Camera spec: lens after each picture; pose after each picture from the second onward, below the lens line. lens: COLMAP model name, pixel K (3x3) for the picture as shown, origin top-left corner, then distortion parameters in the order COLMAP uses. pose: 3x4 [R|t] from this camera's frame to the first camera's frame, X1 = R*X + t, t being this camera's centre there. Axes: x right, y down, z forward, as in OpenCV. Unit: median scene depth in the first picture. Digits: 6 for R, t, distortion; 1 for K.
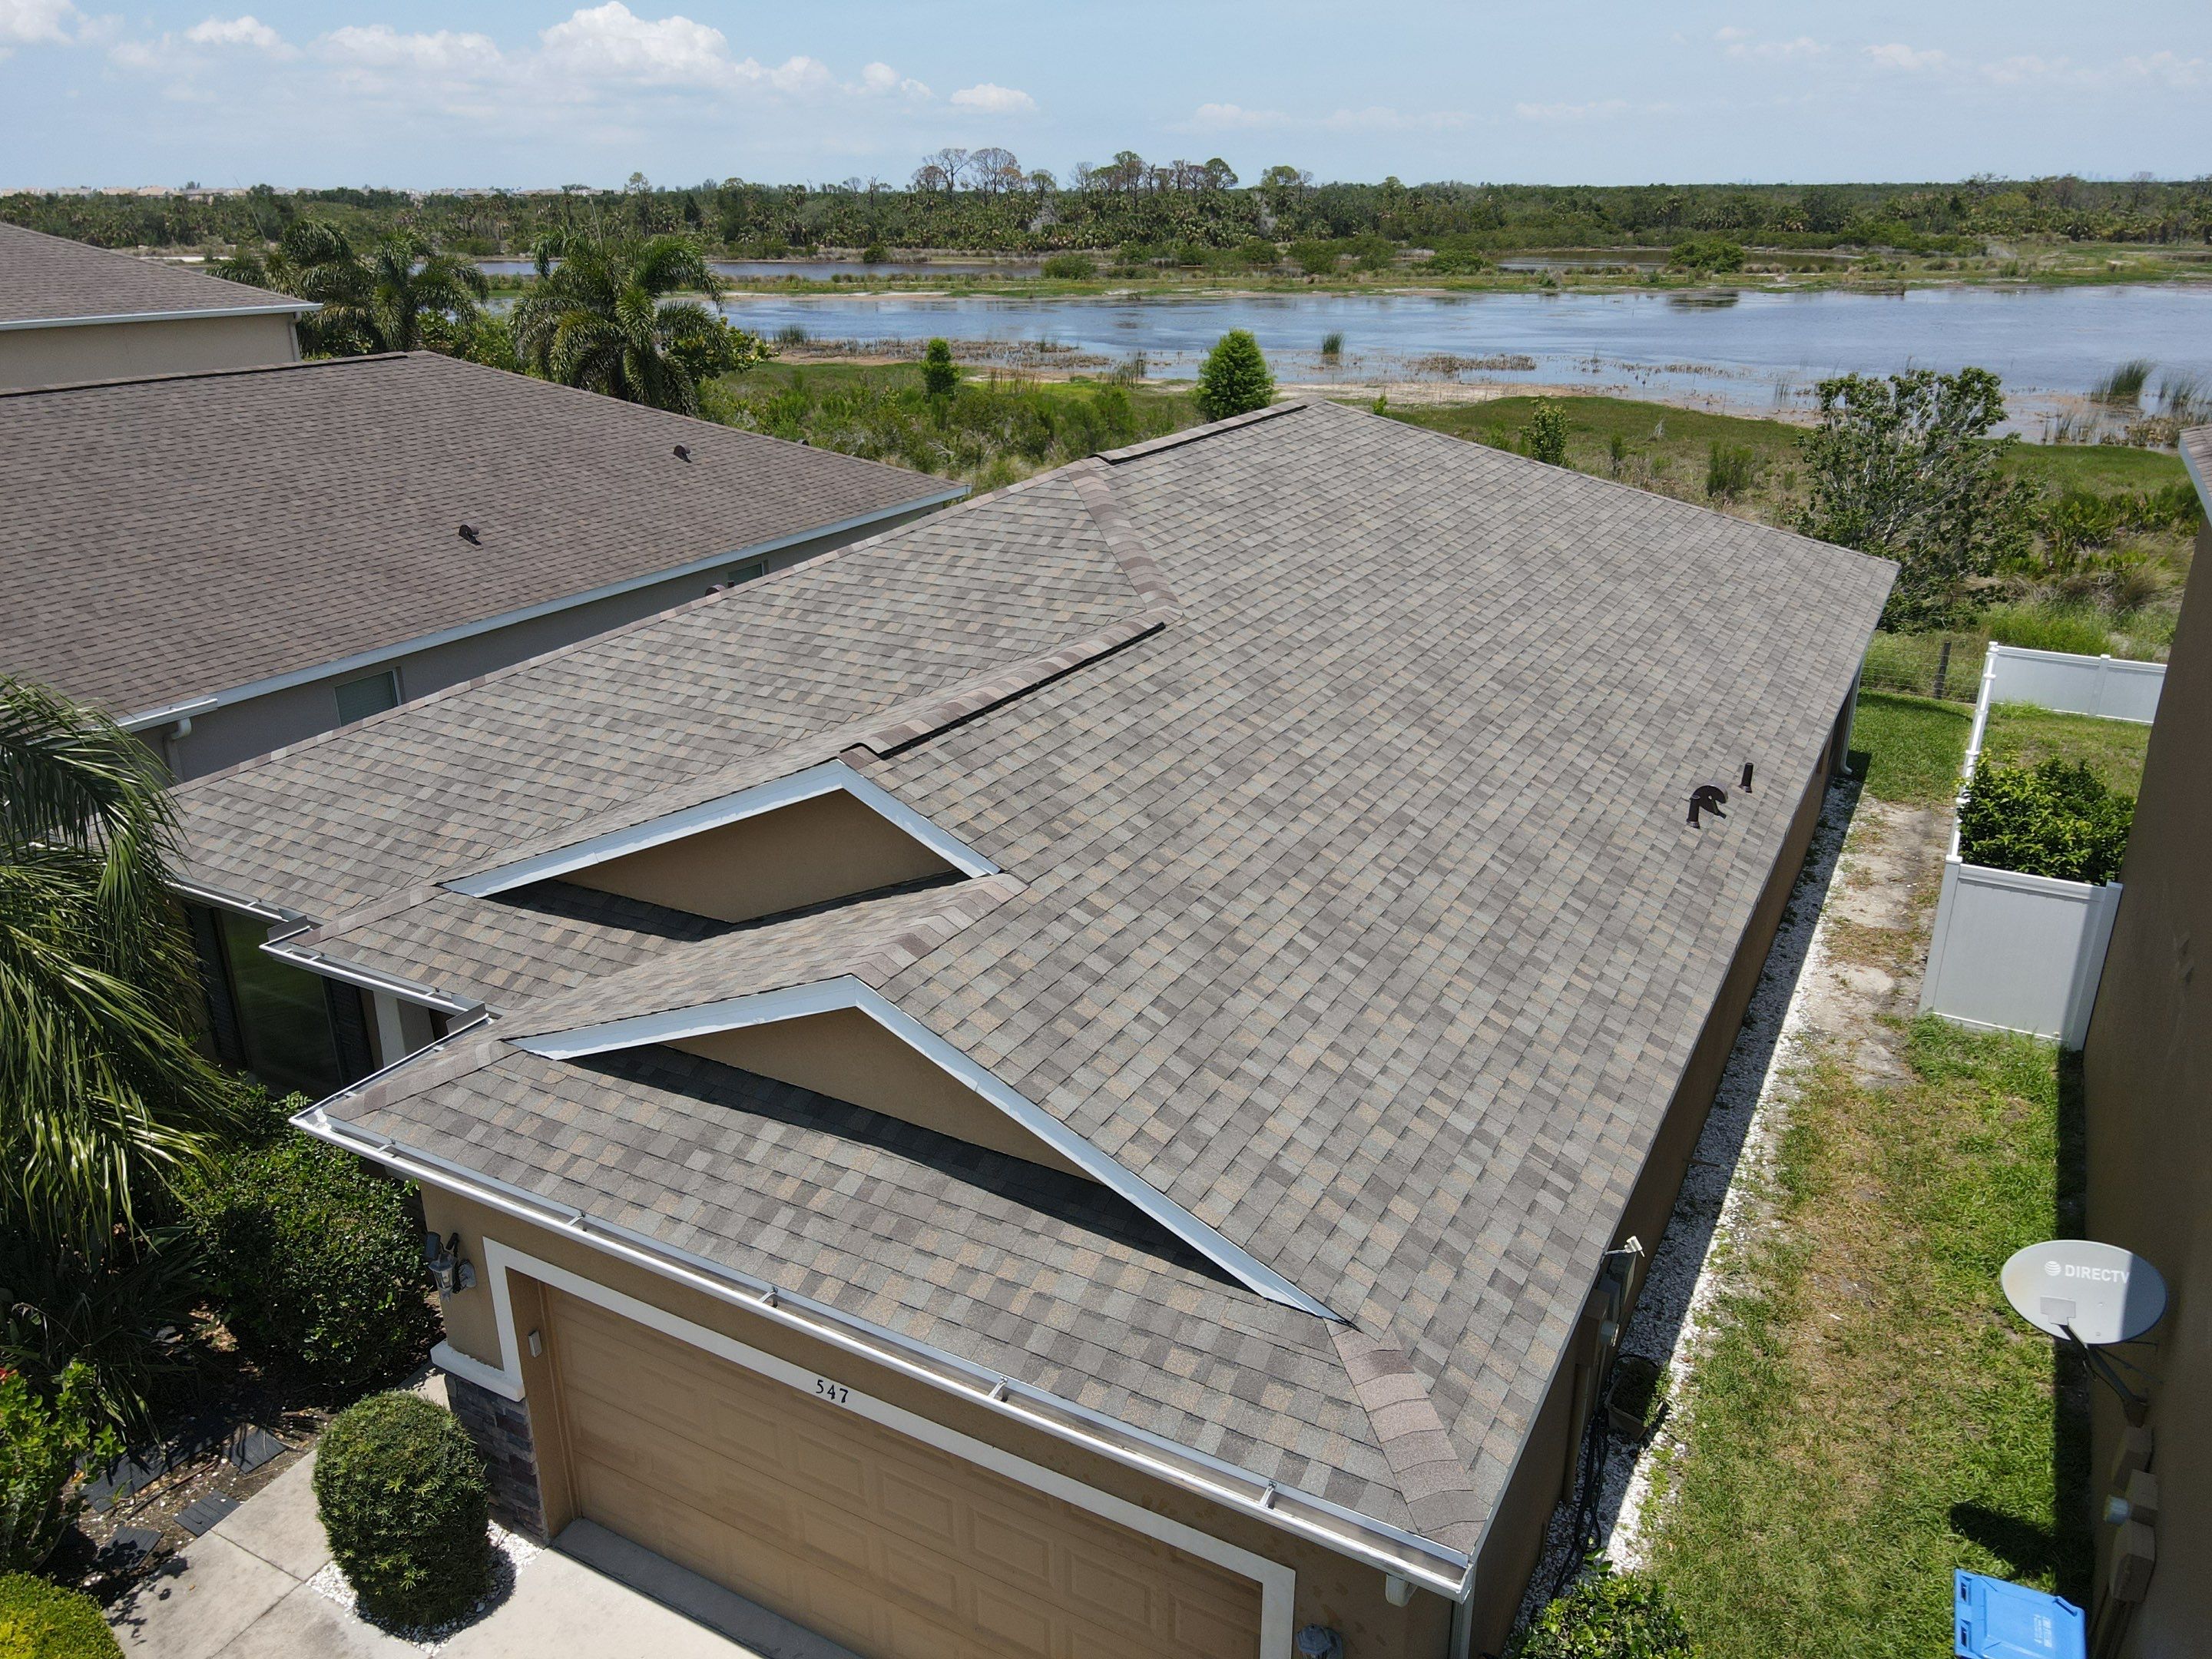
lens RADIAL K [[1626.1, 0, 1069.6], [0, 1626.1, 838.9], [0, 0, 1]] dist [-0.002594, 0.027088]
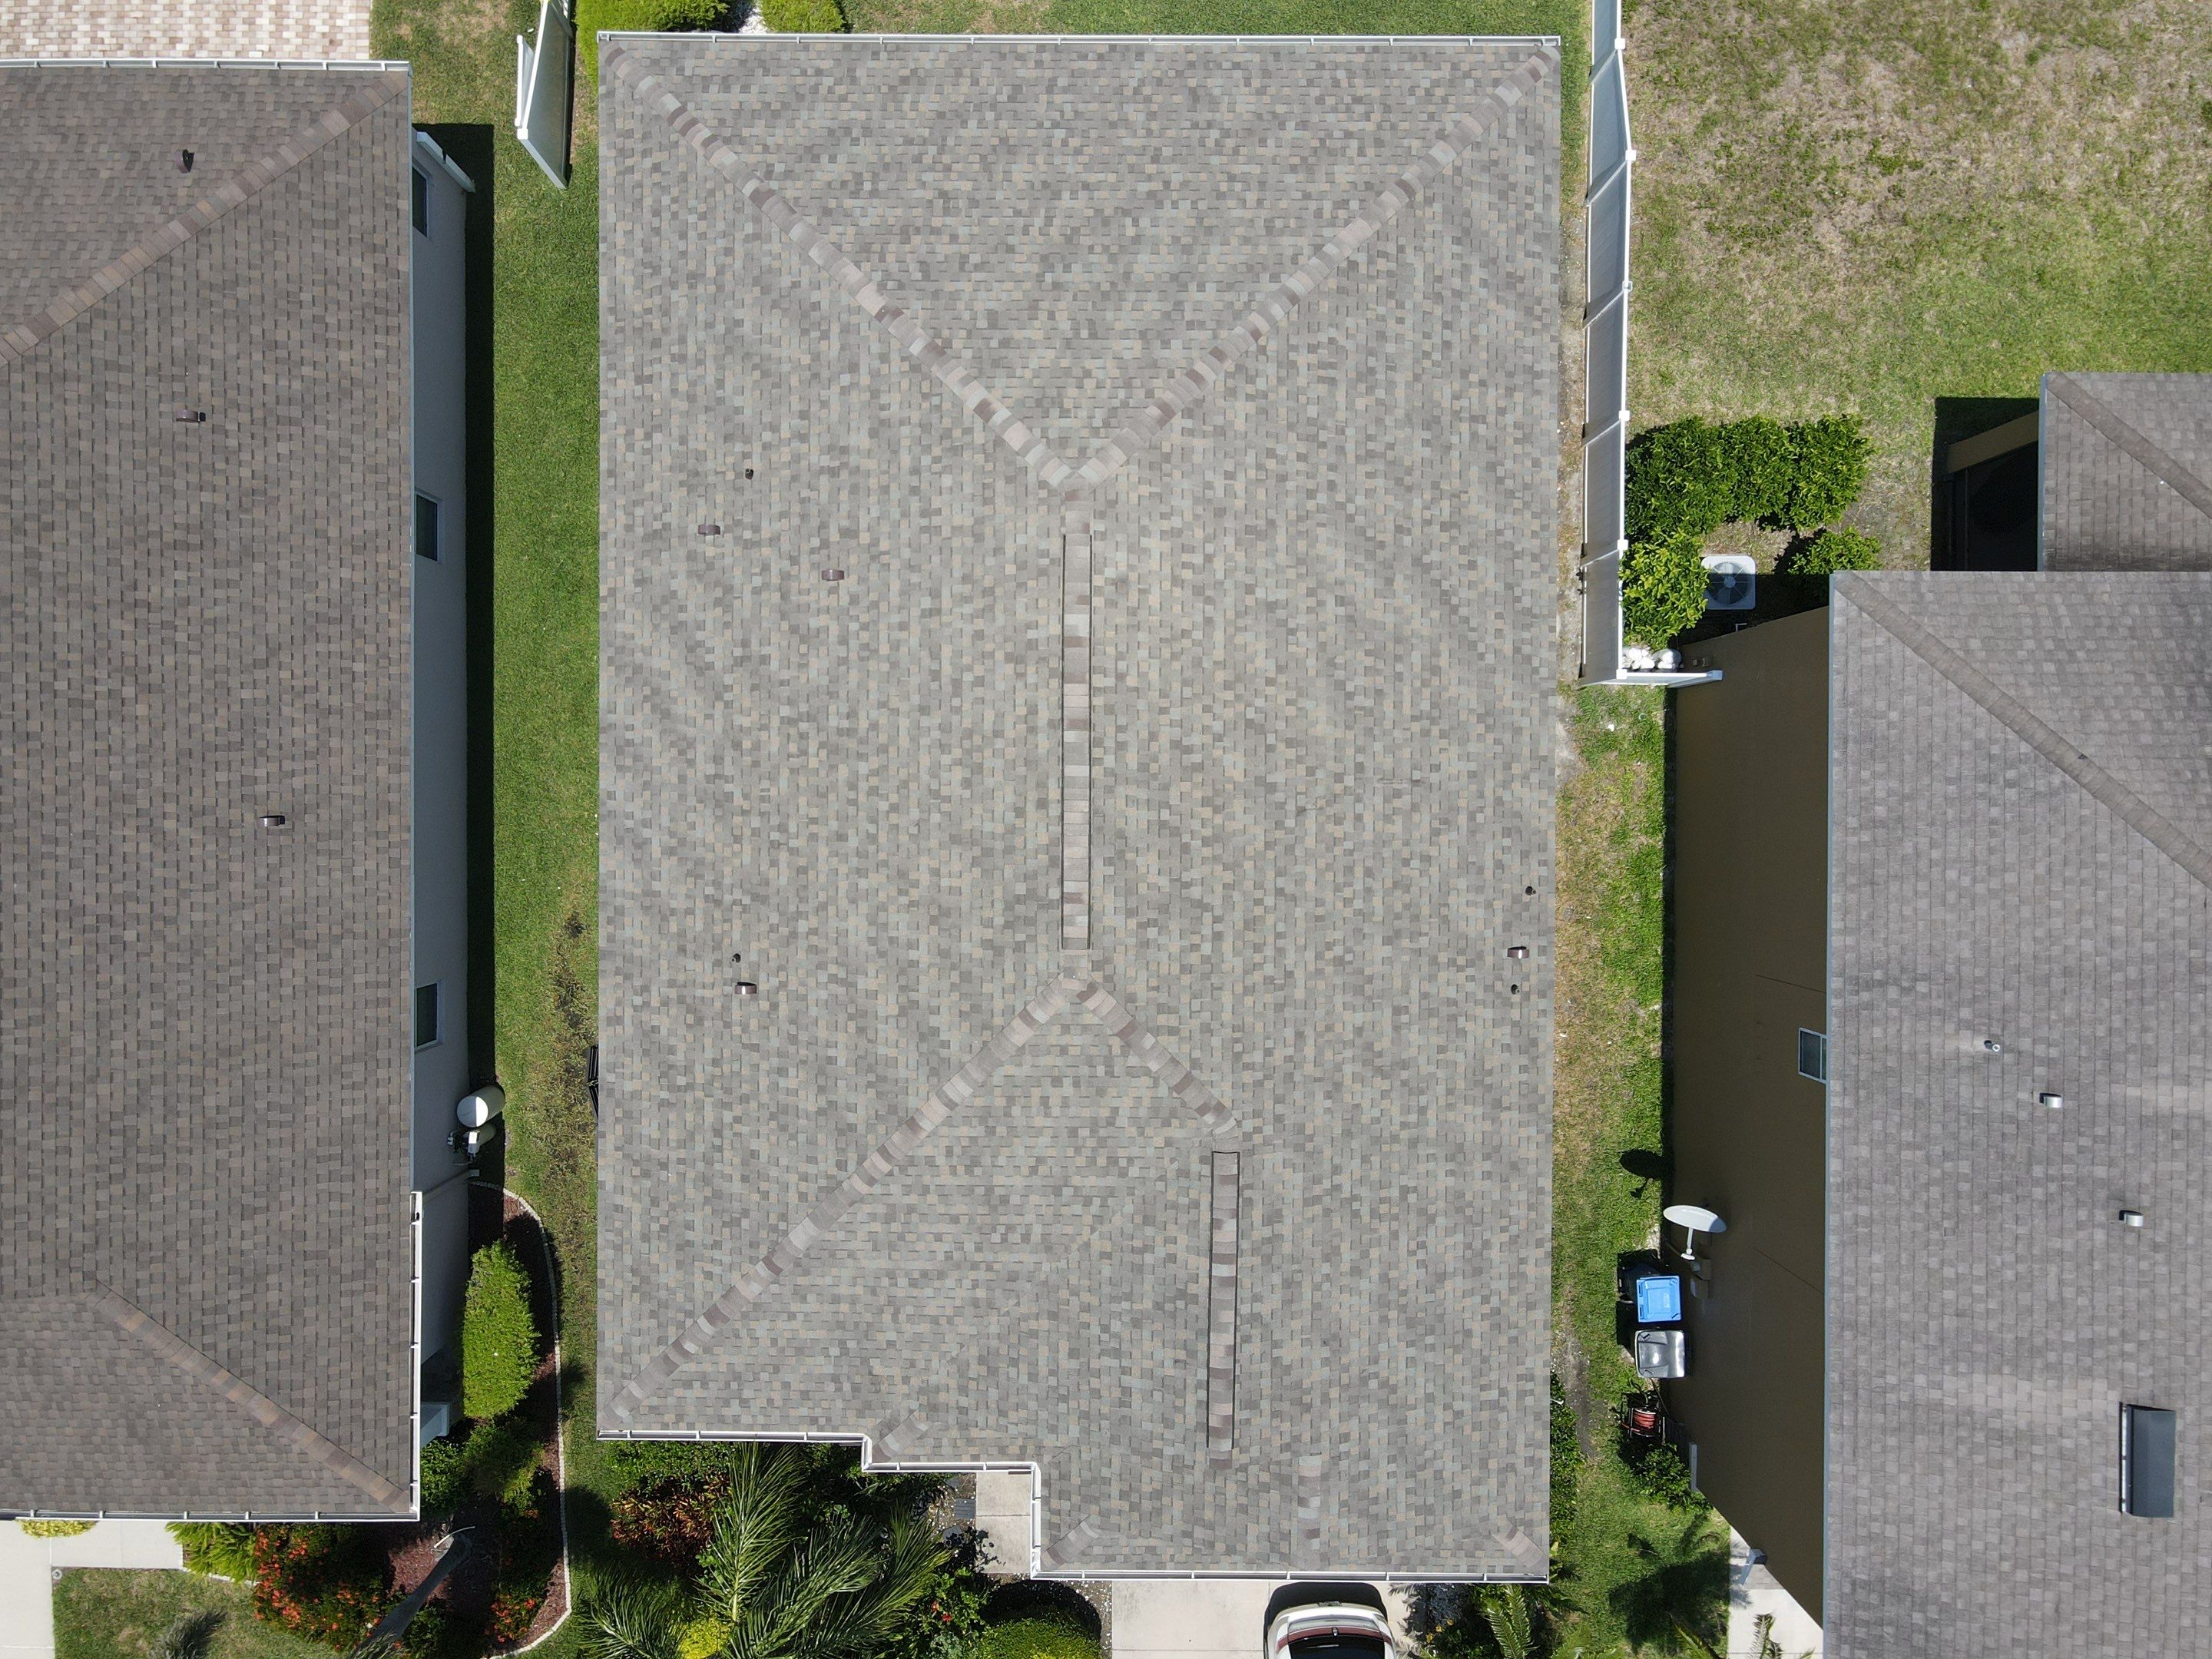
lens RADIAL K [[1626.1, 0, 1087.6], [0, 1626.1, 818.3], [0, 0, 1]] dist [-0.002594, 0.027088]
pose [[0.871163, -0.490986, 0.002850, 0.070053], [0.175427, 0.316672, 0.932172, -1.412767], [-0.458586, -0.811573, 0.362005, 0.615305]]
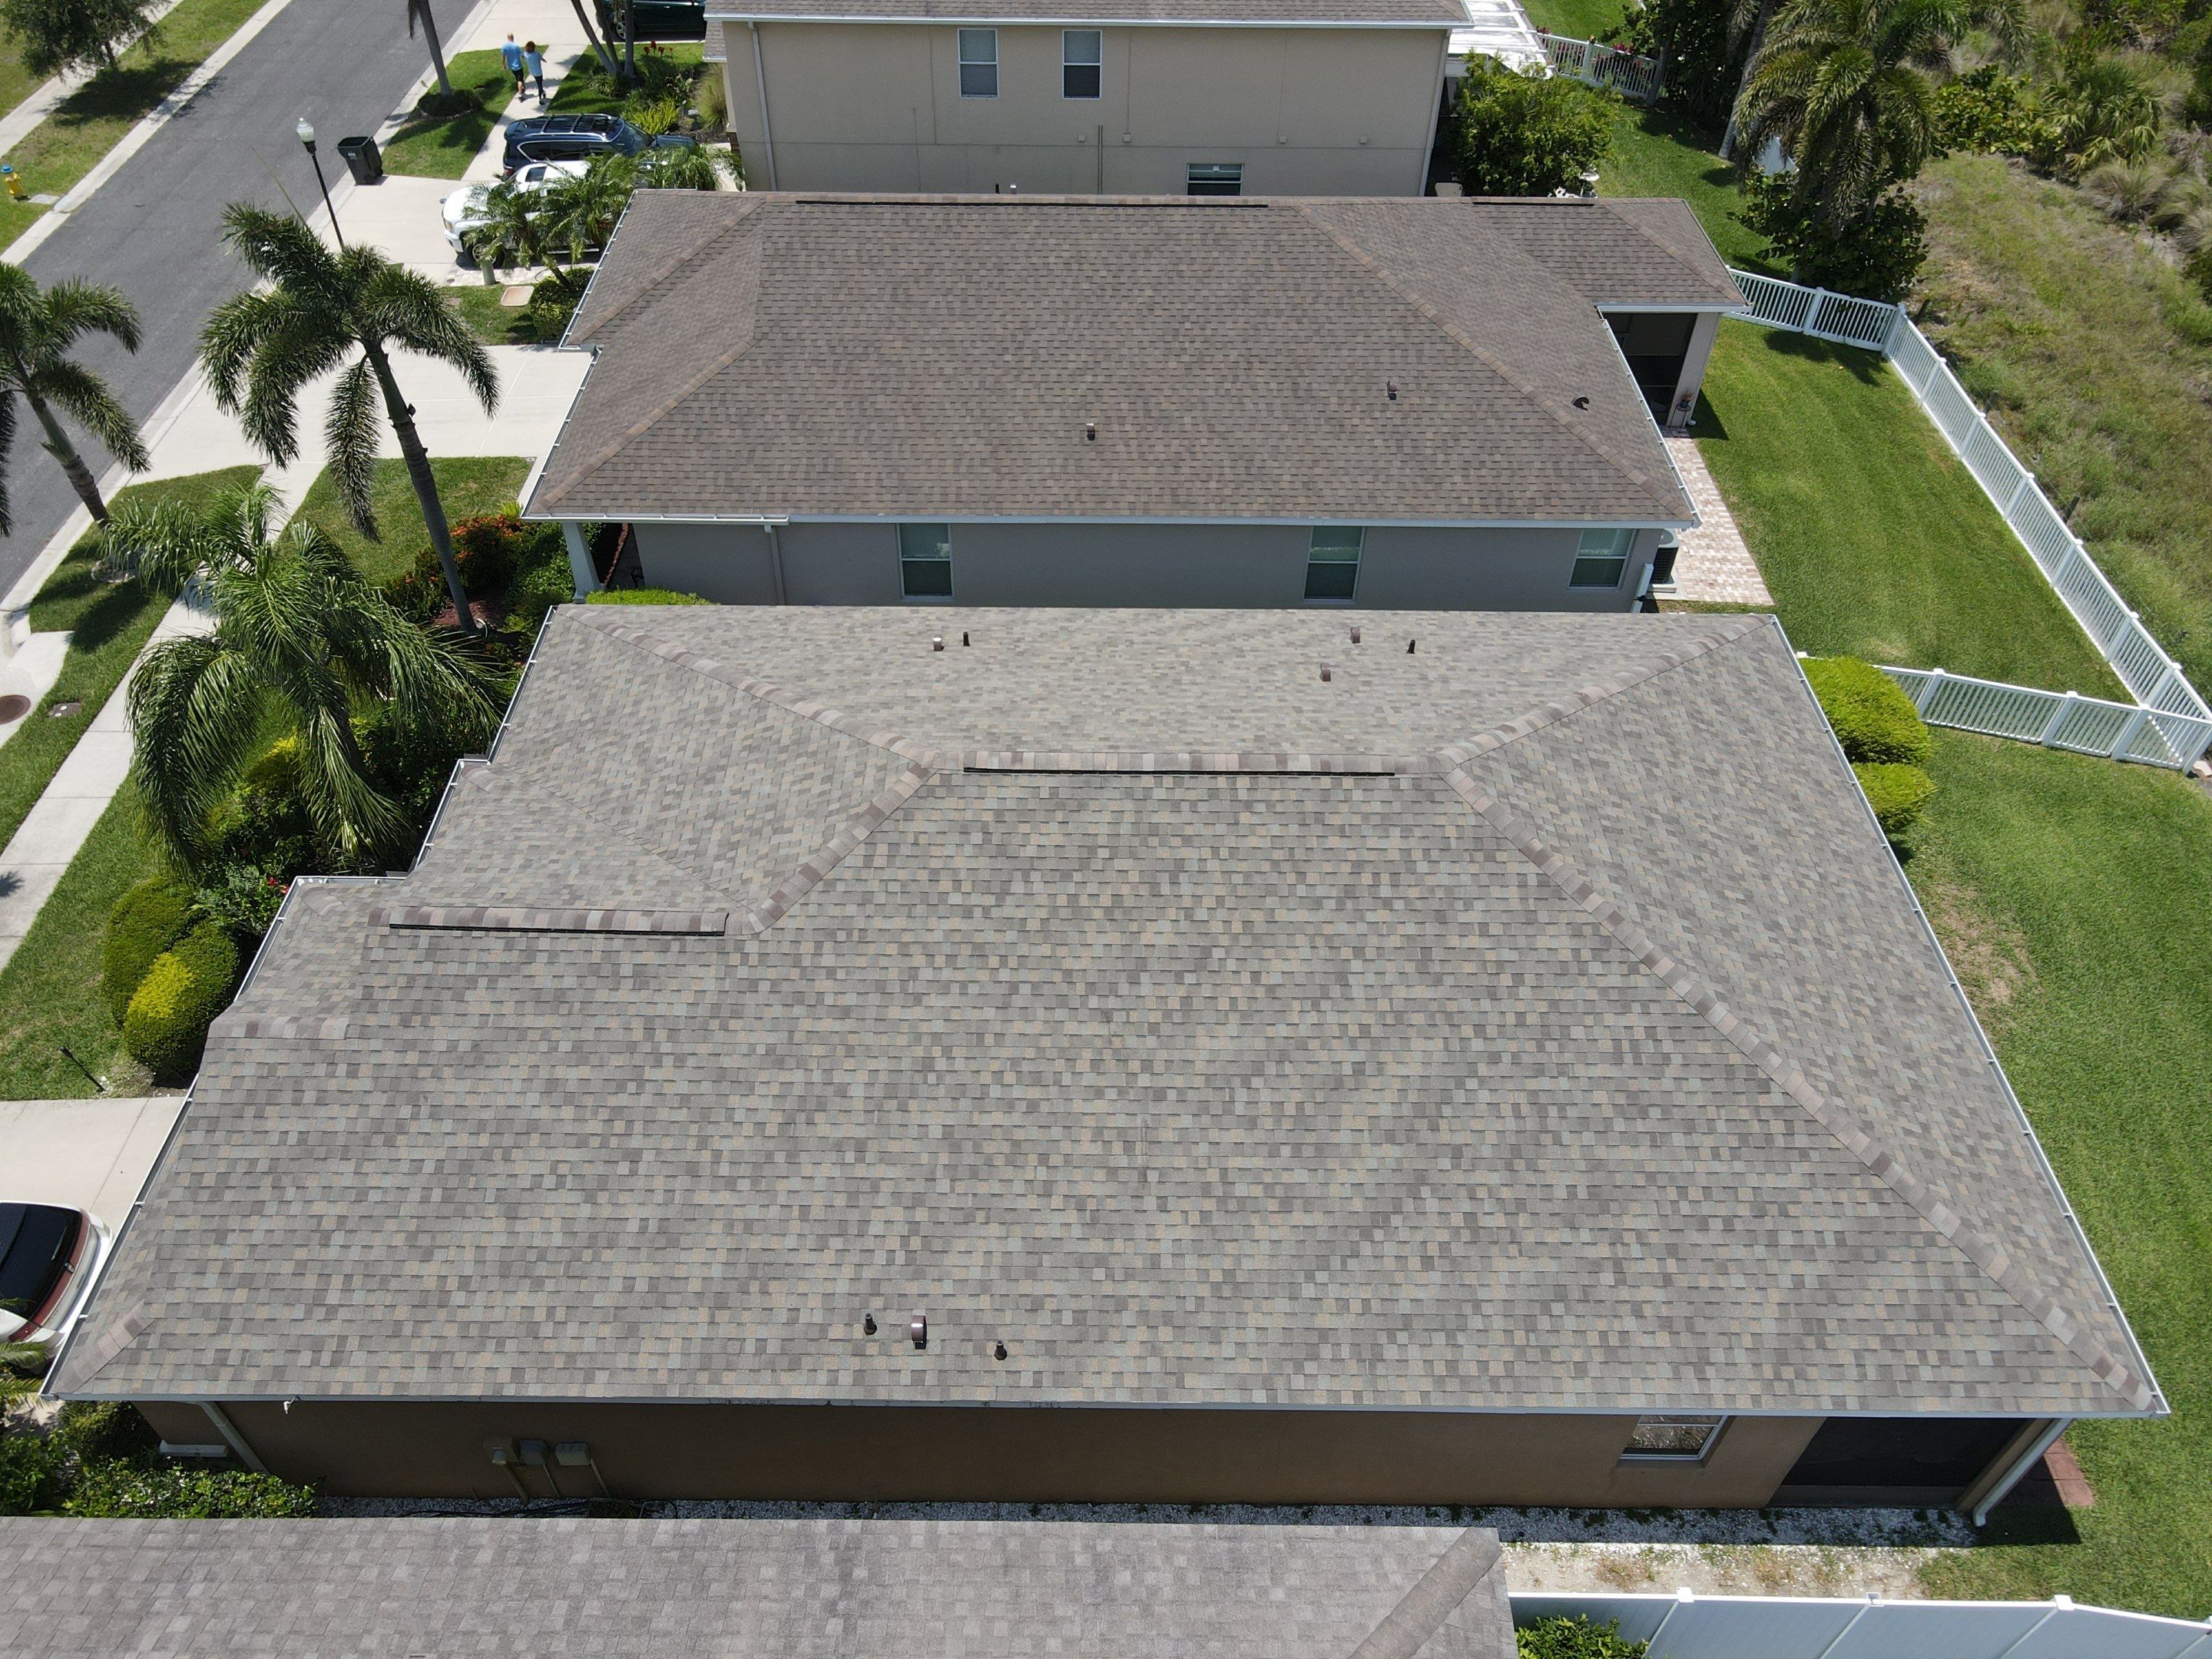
lens RADIAL K [[1626.1, 0, 1071.1], [0, 1626.1, 818.5], [0, 0, 1]] dist [-0.002594, 0.027088]
pose [[0.485945, 0.613730, -0.622248, 0.827965], [-0.328620, 0.788025, 0.520601, -0.845869], [0.809856, -0.048501, 0.584621, 0.346217]]
